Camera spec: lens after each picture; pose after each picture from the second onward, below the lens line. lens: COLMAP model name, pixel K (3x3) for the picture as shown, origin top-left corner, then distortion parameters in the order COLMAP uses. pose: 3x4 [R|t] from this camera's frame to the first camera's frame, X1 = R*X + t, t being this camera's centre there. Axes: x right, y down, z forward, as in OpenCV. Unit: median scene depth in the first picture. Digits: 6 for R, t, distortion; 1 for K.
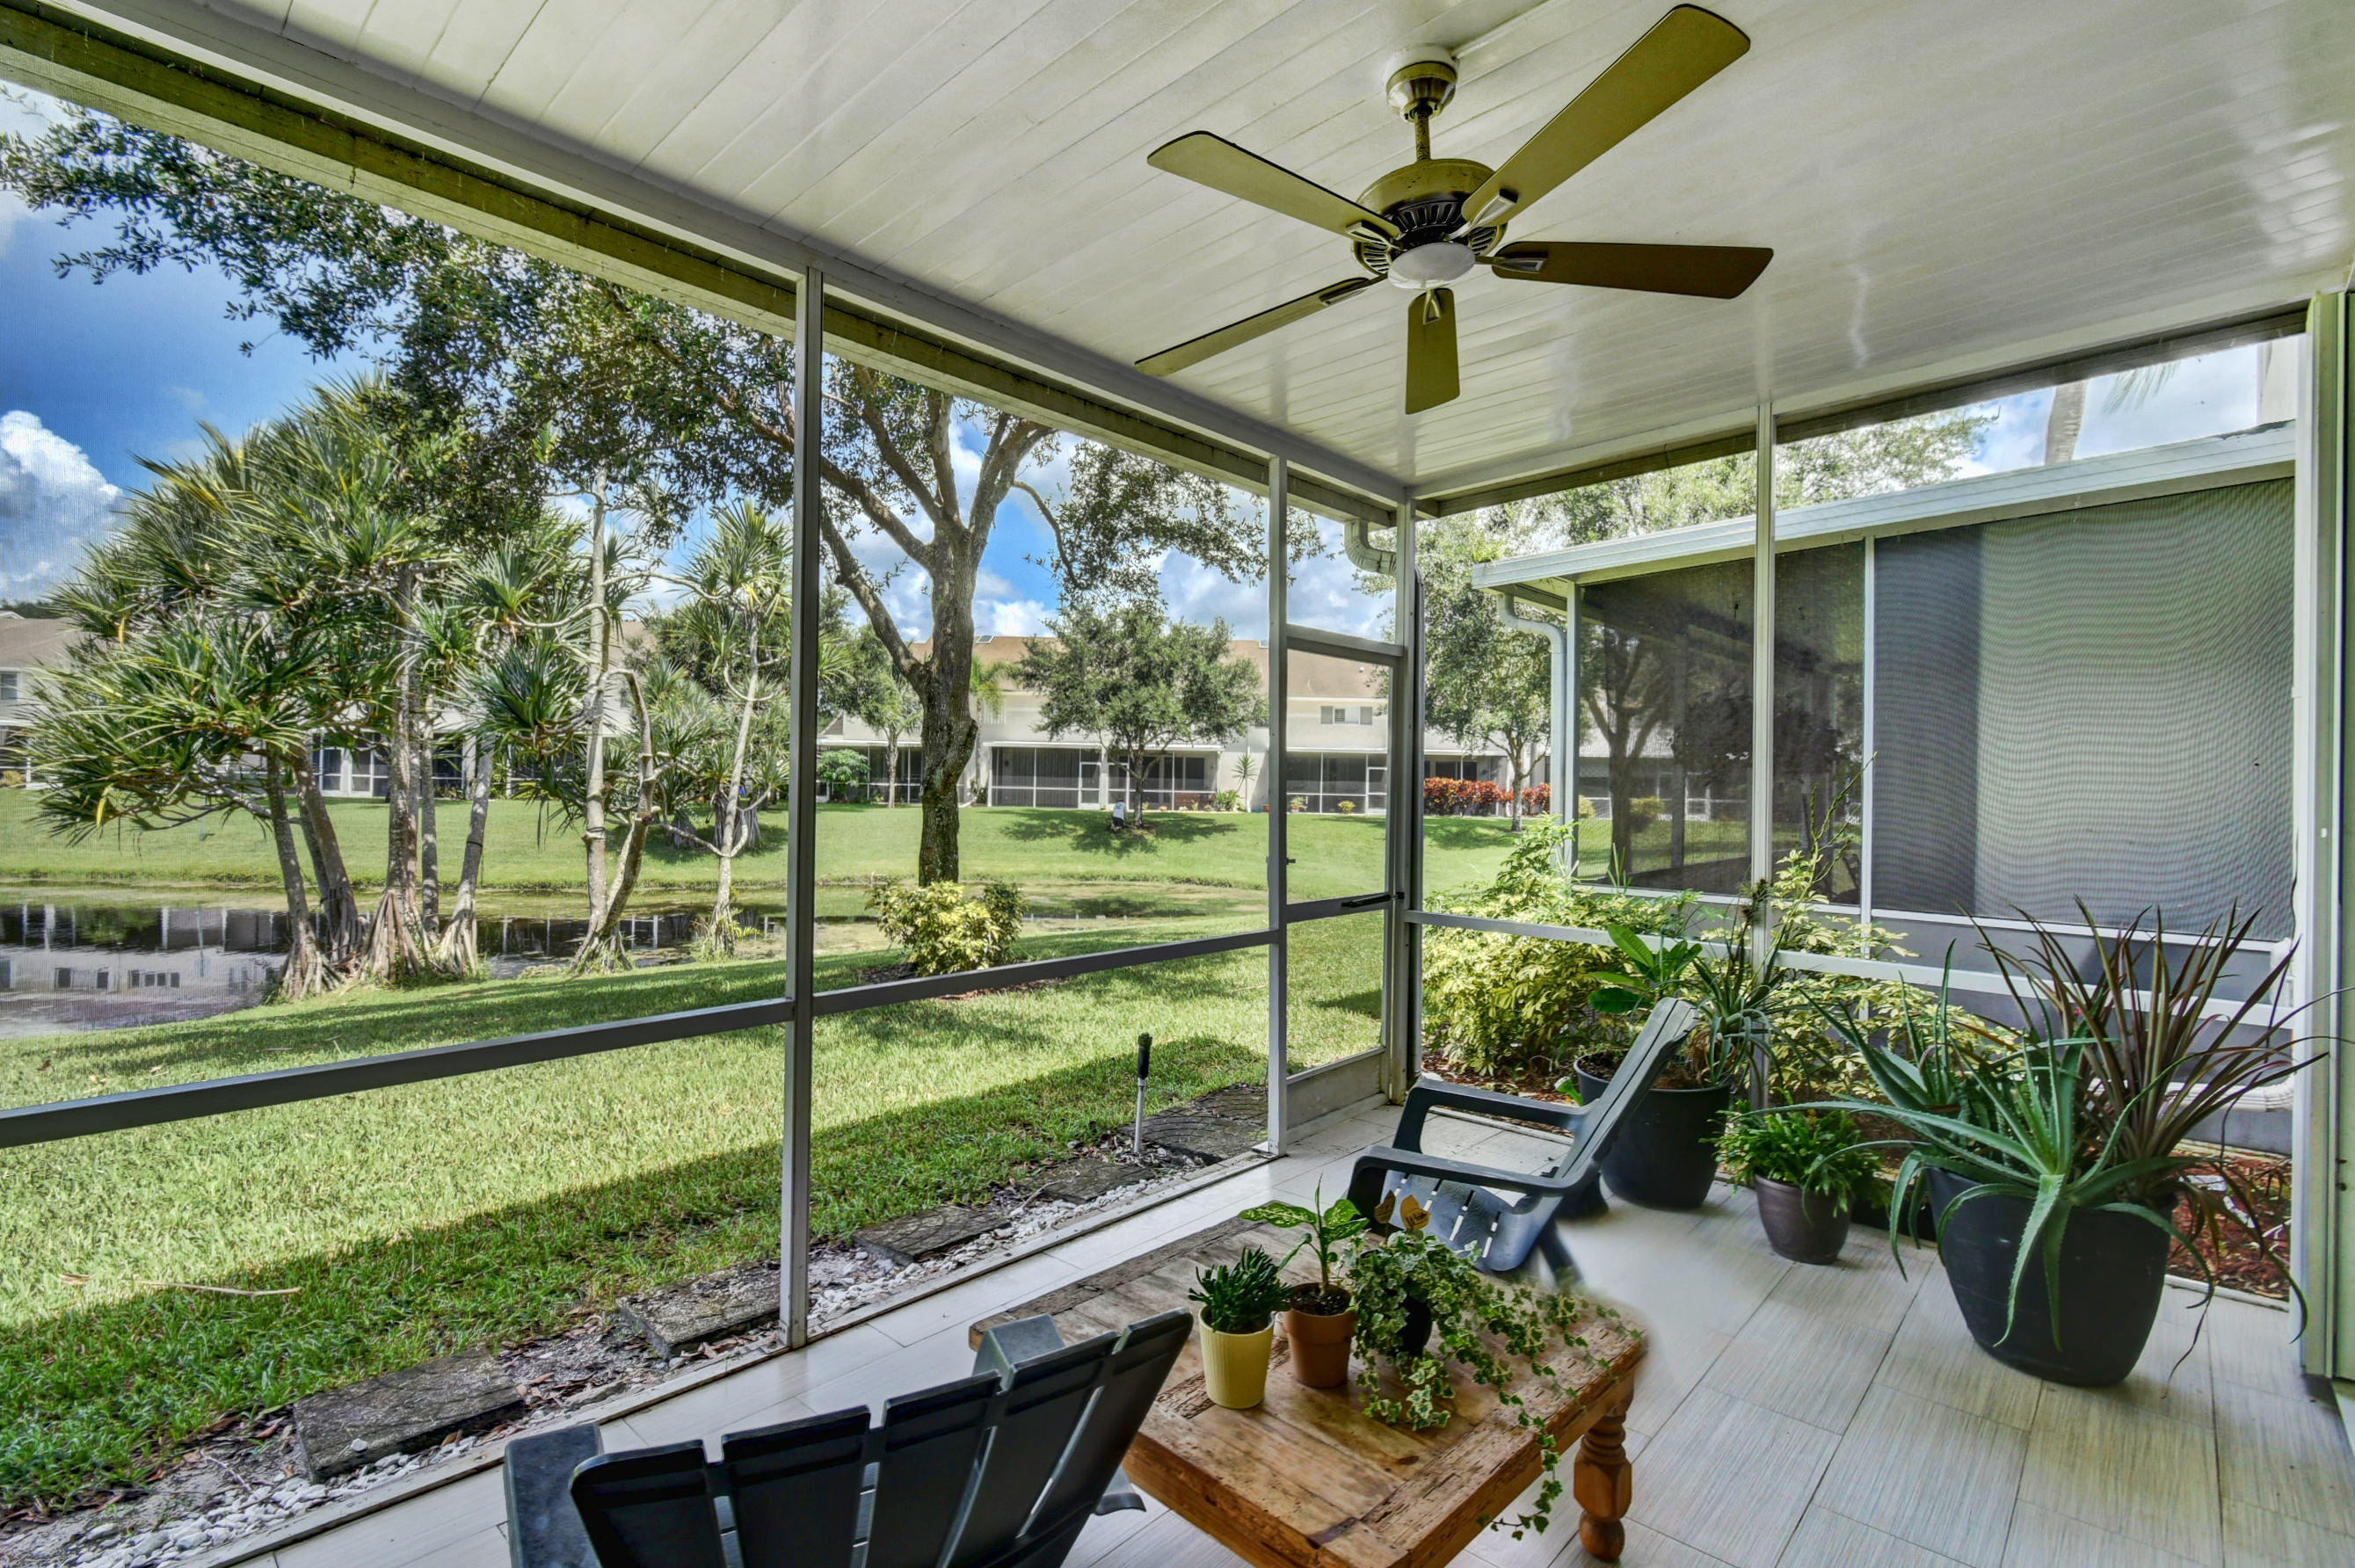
lens RADIAL K [[1062.8, 0, 1176.6], [0, 1062.8, 747.8], [0, 0, 1]] dist [-0.000545, -0.000364]
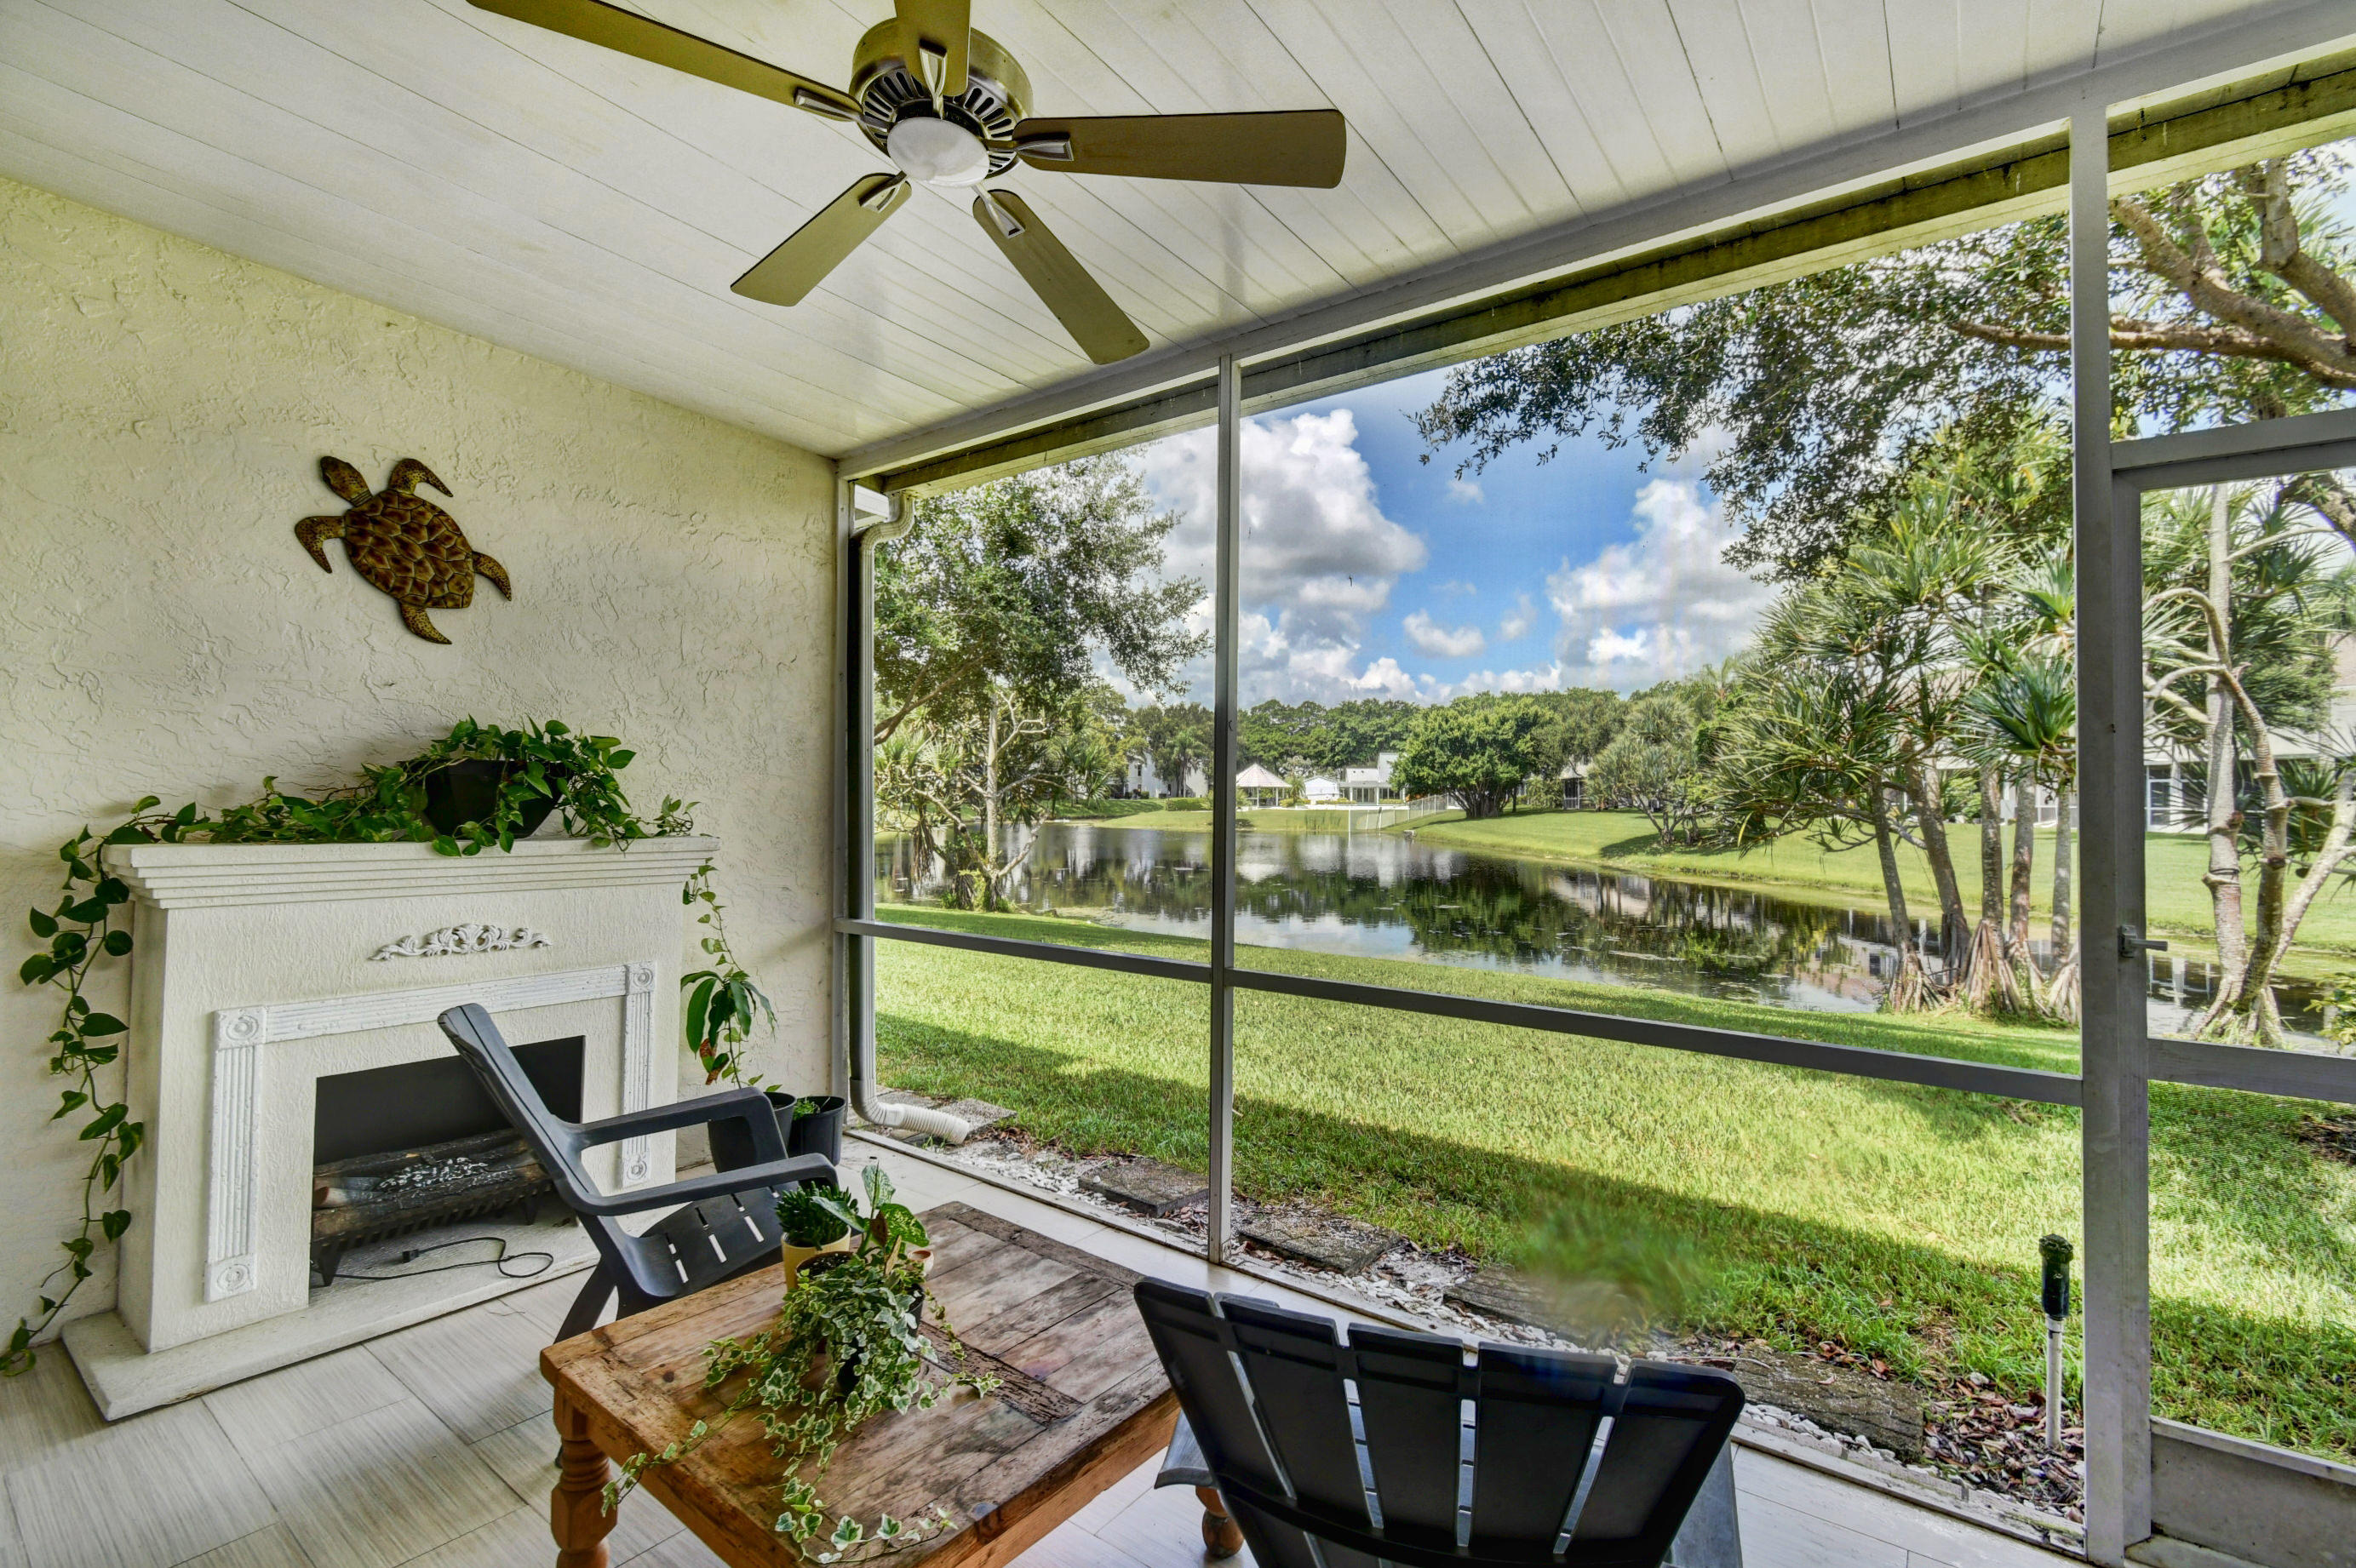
lens RADIAL K [[1045.2, 0, 1178.0], [0, 1045.2, 784.0], [0, 0, 1]] dist [0.006398, -0.000651]
pose [[0.102006, -0.026499, -0.994431, 0.389540], [0.028780, 0.999305, -0.023677, 0.021348], [0.994367, -0.026204, 0.102698, 0.393014]]
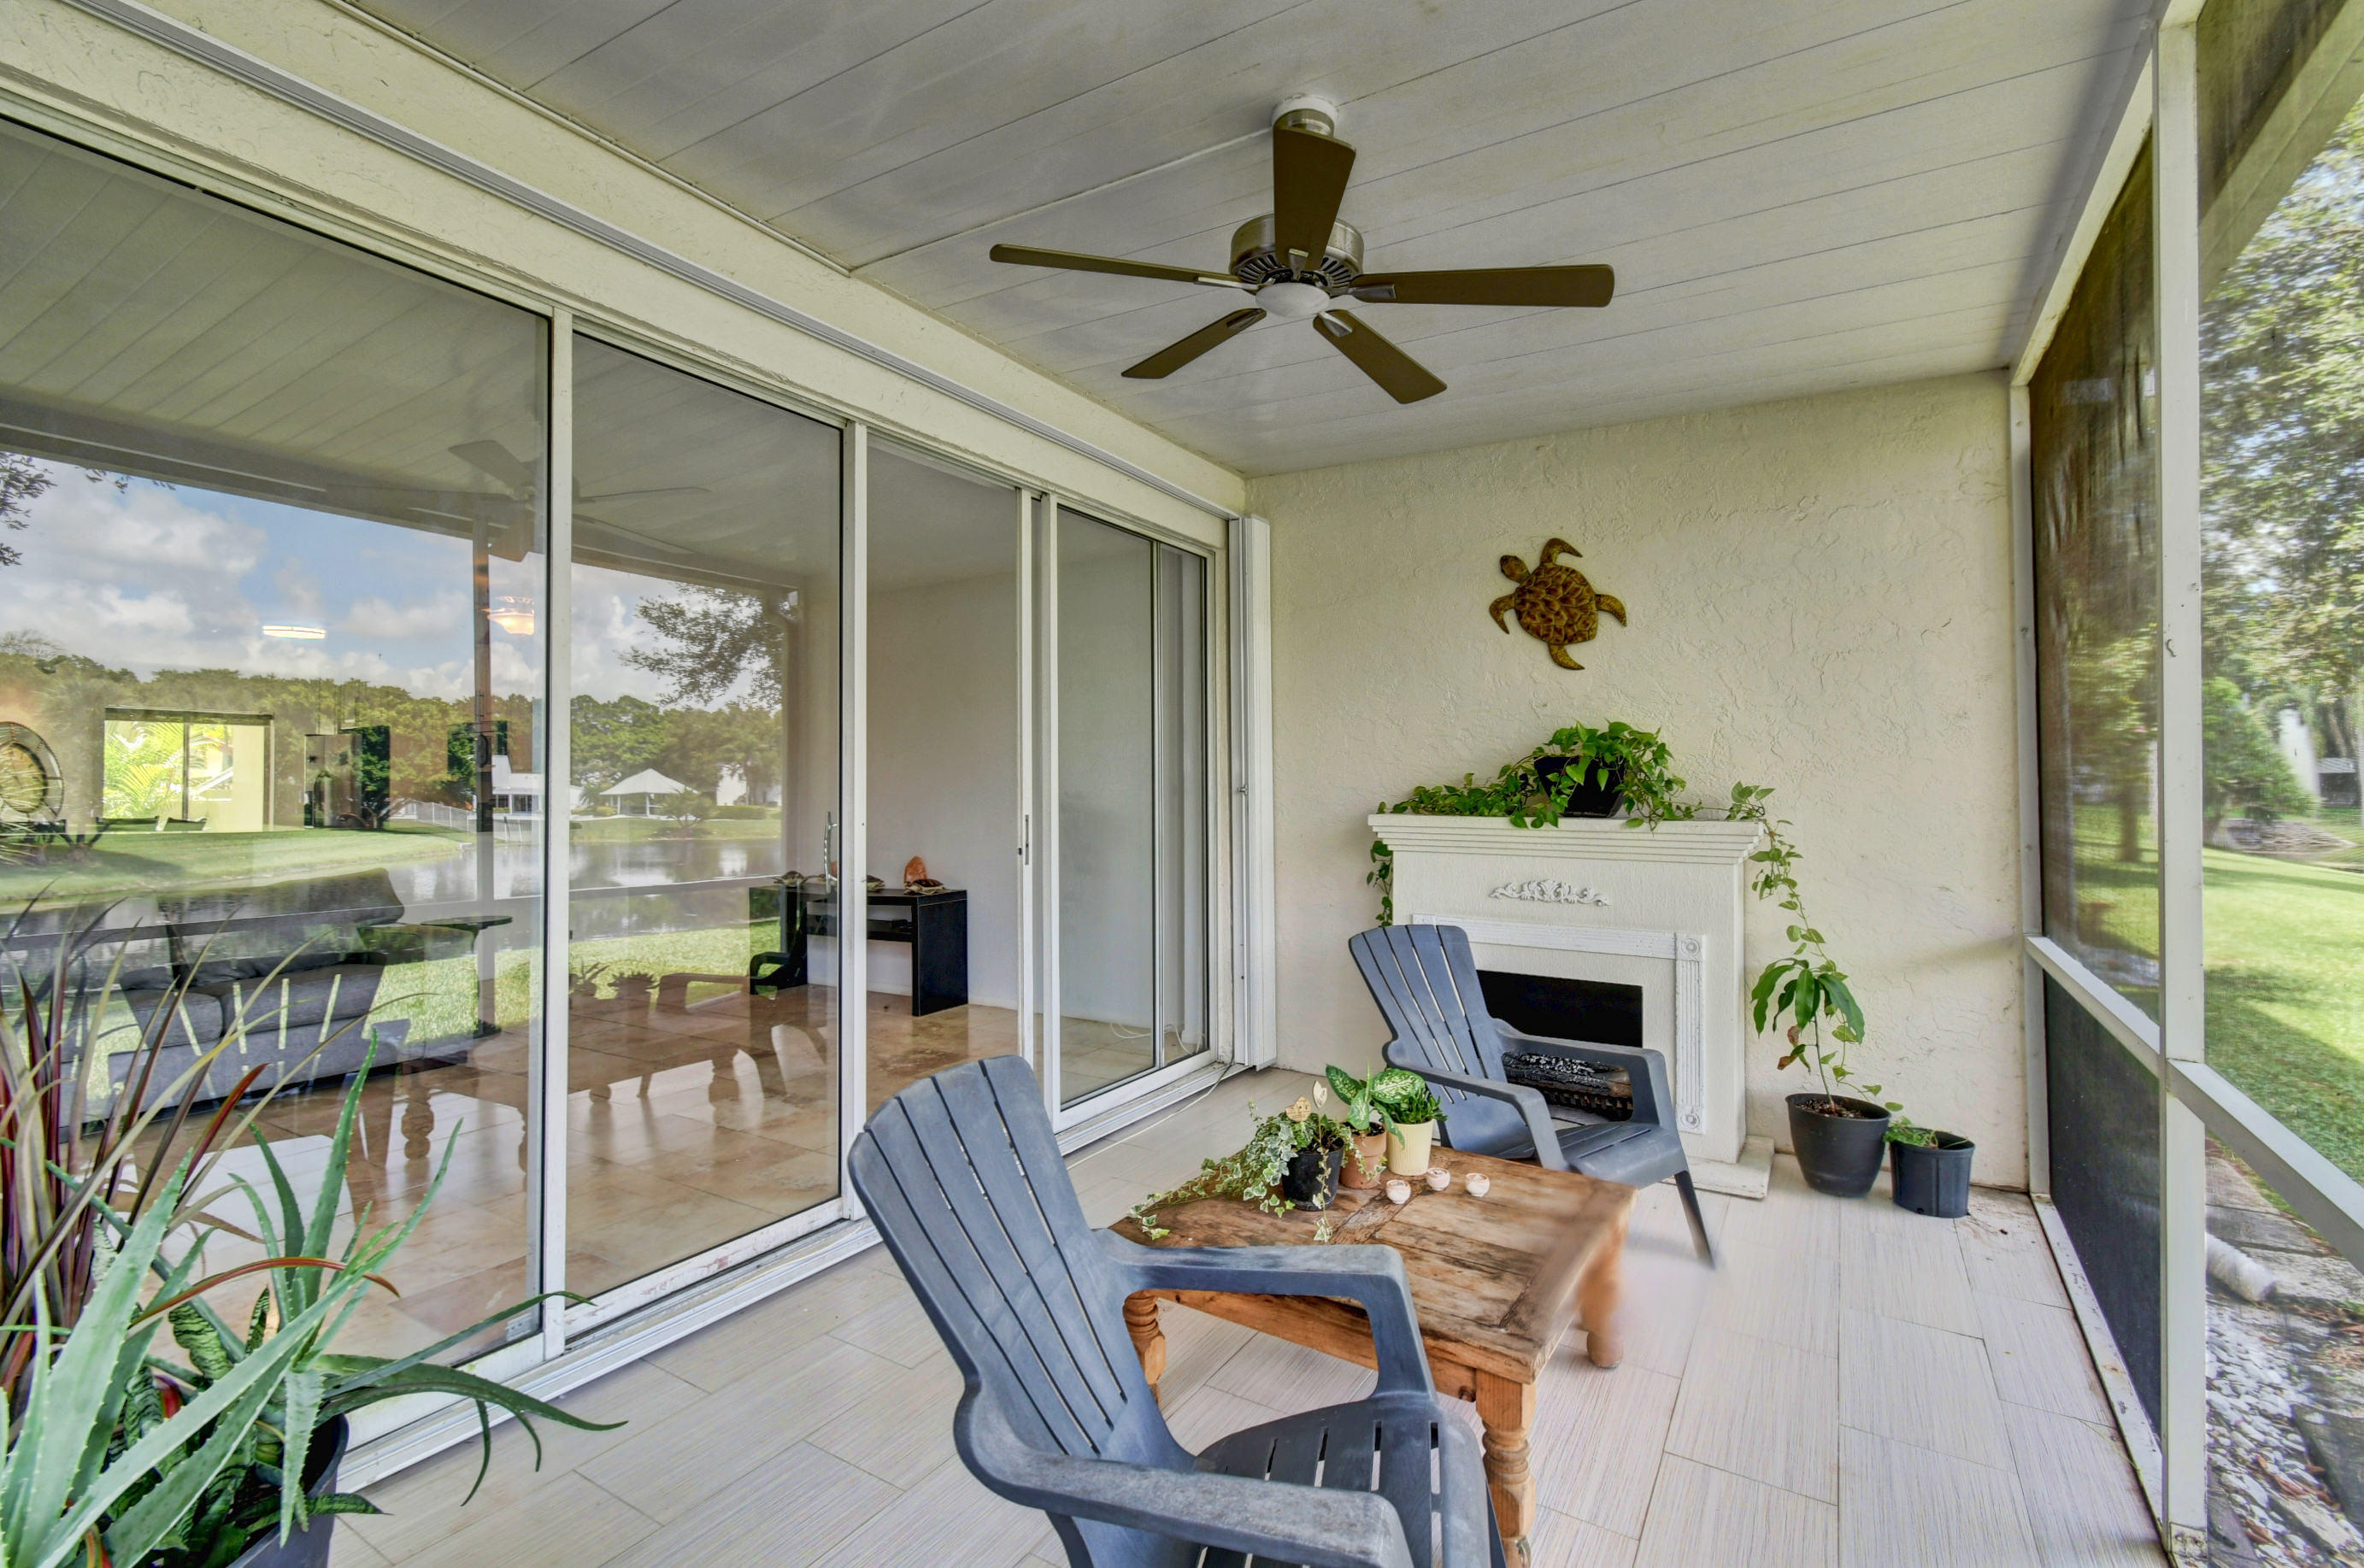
lens RADIAL K [[1048.8, 0, 1182.0], [0, 1048.8, 784.0], [0, 0, 1]] dist [0.006398, -0.000651]
pose [[-0.980500, -0.013337, -0.196064, 0.206319], [-0.004700, 0.999001, -0.044449, 0.037223], [0.196461, -0.042661, -0.979583, 0.741689]]
